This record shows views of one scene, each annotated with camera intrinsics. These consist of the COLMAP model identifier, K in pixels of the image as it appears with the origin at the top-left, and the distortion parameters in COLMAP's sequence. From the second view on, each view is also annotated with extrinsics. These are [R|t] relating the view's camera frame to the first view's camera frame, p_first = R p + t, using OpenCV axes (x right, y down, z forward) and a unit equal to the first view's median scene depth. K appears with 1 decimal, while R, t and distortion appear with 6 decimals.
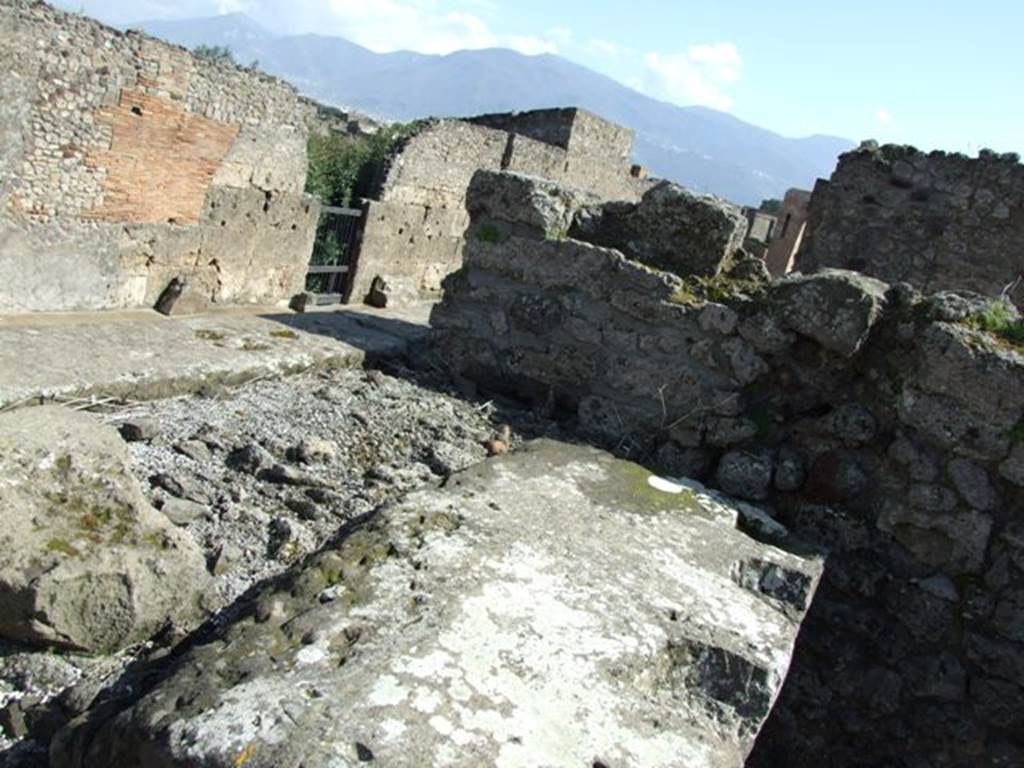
lens RADIAL K [[825.7, 0, 478.8], [0, 825.7, 354.3], [0, 0, 1]] dist [-0.059517, 0.049492]
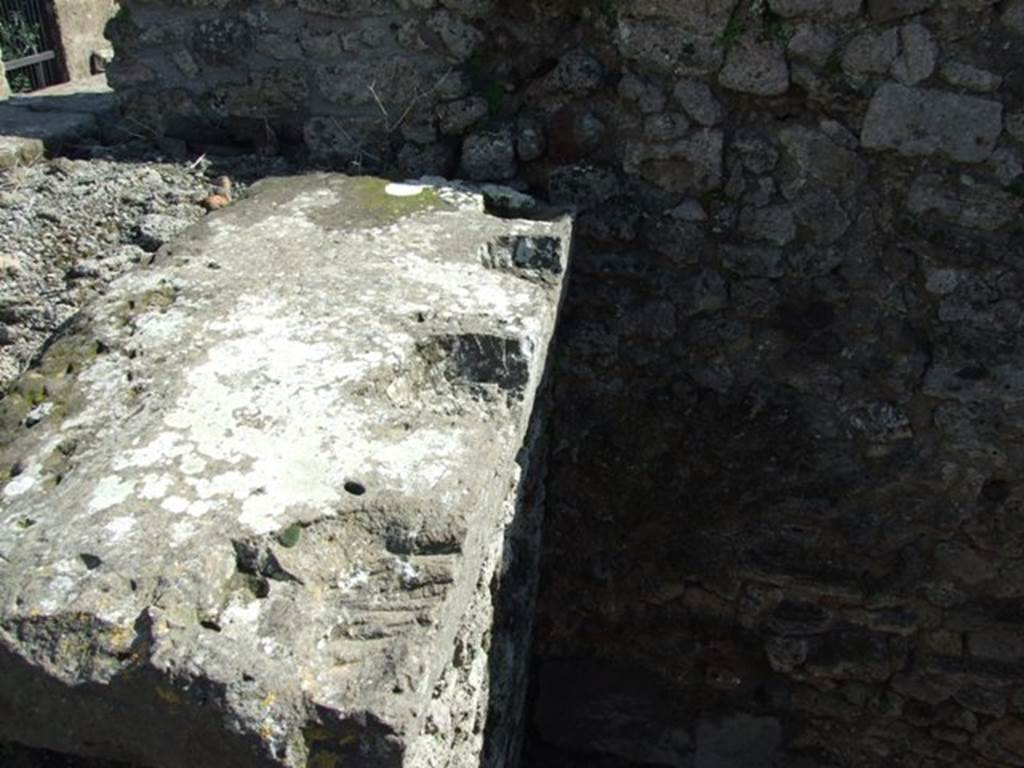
lens RADIAL K [[825.7, 0, 503.5], [0, 825.7, 363.4], [0, 0, 1]] dist [-0.059517, 0.049492]
pose [[0.932832, -0.320986, 0.163685, 0.125197], [0.250647, 0.904444, 0.345191, 0.045840], [-0.258846, -0.280978, 0.924148, 0.045639]]
